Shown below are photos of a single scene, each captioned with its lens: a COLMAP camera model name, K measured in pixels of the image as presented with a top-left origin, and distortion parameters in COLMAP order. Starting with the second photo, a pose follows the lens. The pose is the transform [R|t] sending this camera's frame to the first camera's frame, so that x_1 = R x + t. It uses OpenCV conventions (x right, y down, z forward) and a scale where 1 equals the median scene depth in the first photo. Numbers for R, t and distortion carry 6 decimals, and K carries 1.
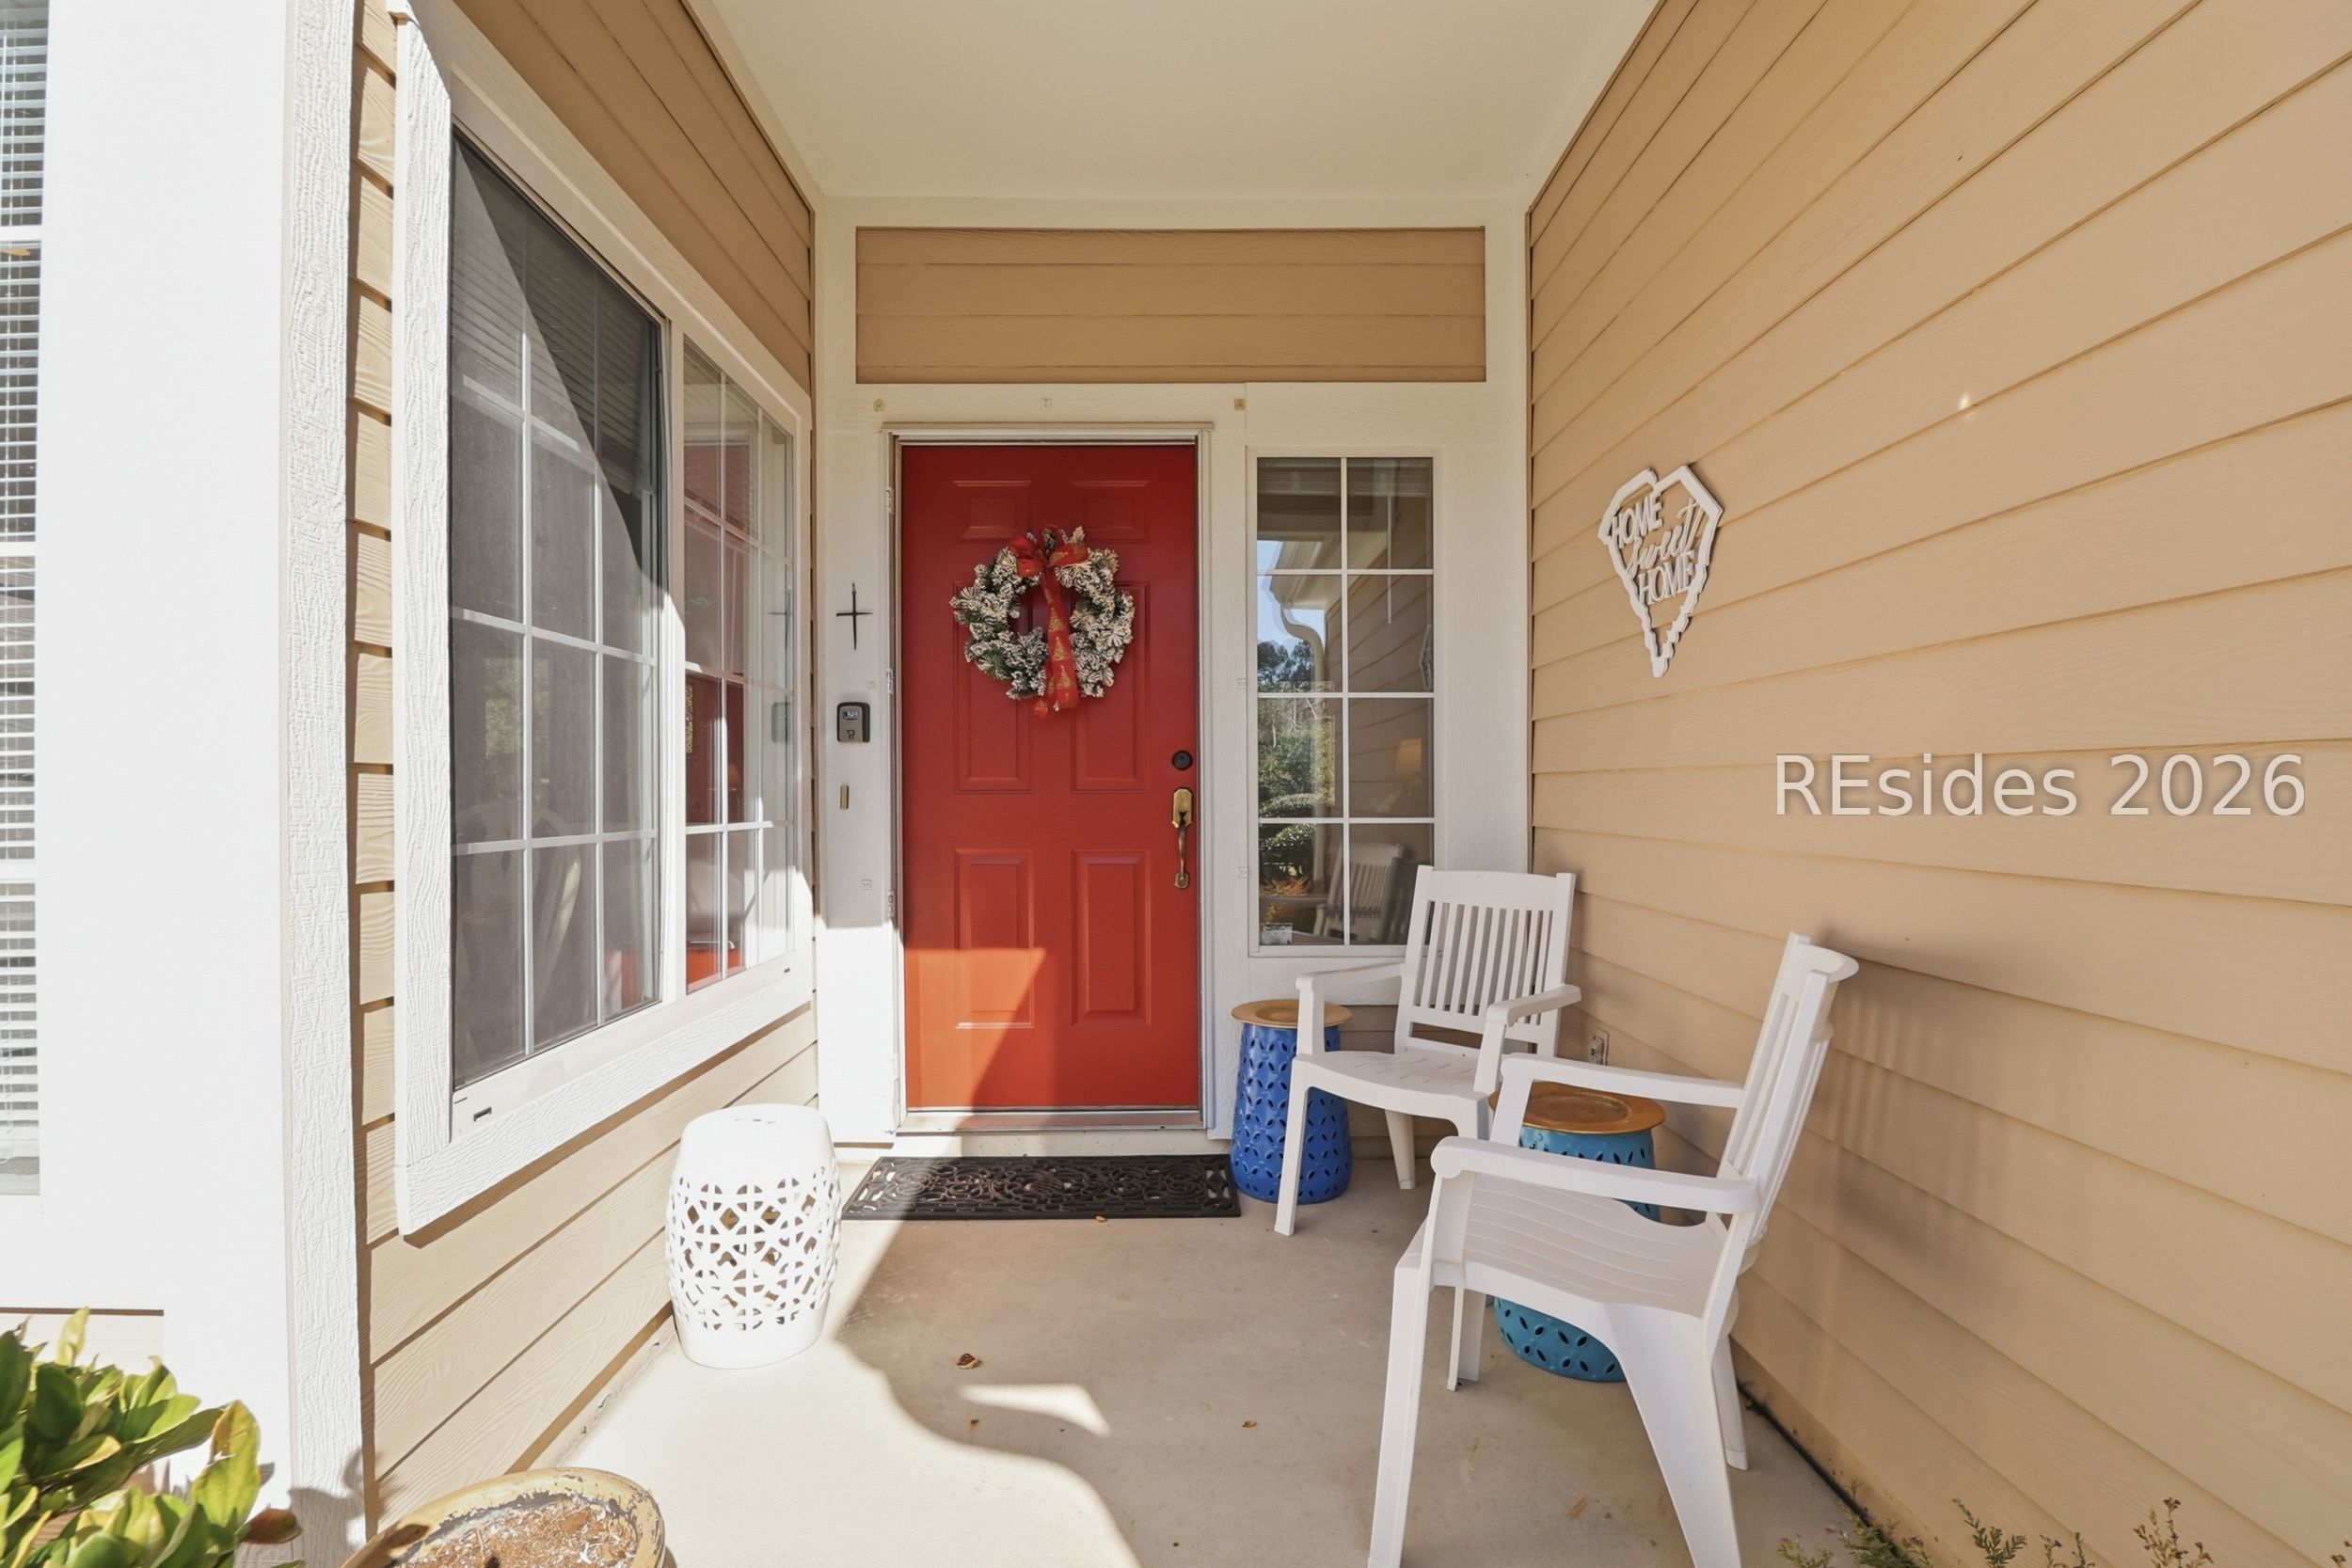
lens RADIAL K [[1105.4, 0, 1175.7], [0, 1105.4, 784.5], [0, 0, 1]] dist [-0.005639, -0.007818]
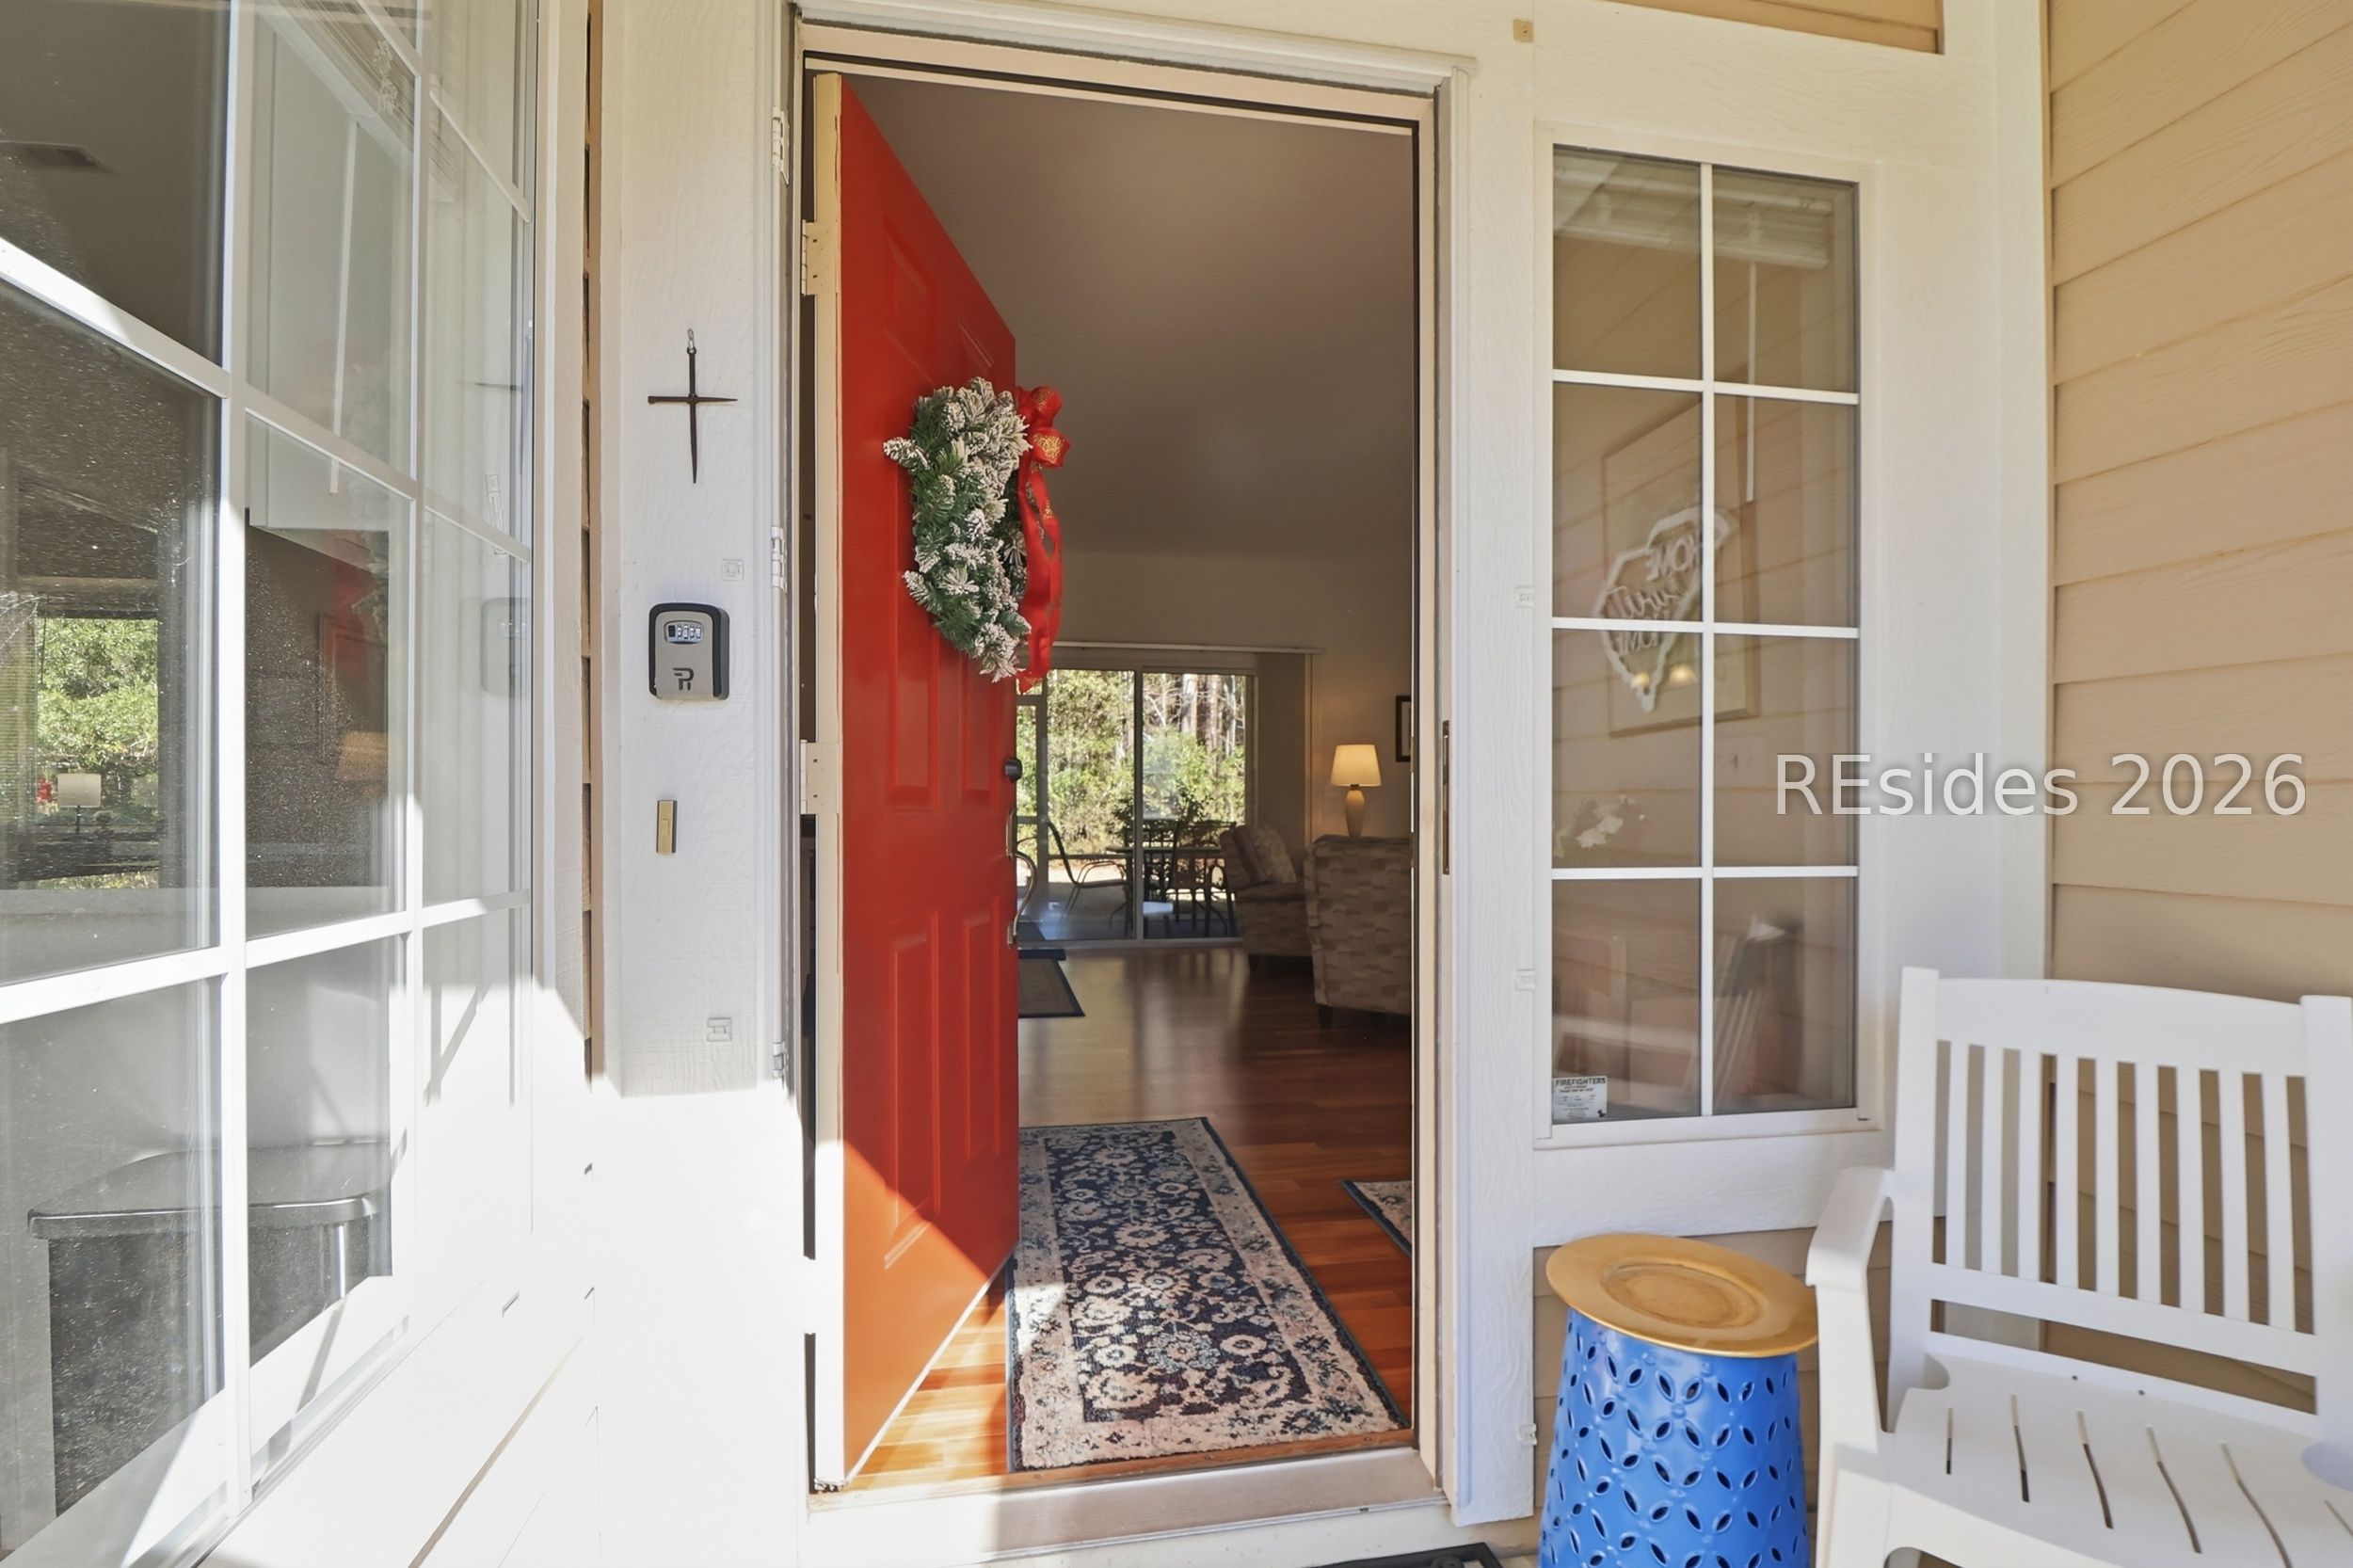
lens RADIAL K [[1106.0, 0, 1180.8], [0, 1106.0, 800.0], [0, 0, 1]] dist [-0.005639, -0.007818]
pose [[0.984702, 0.005739, 0.174152, -0.177541], [-0.007059, 0.999951, 0.006963, -0.003167], [-0.174104, -0.008086, 0.984694, 0.542732]]
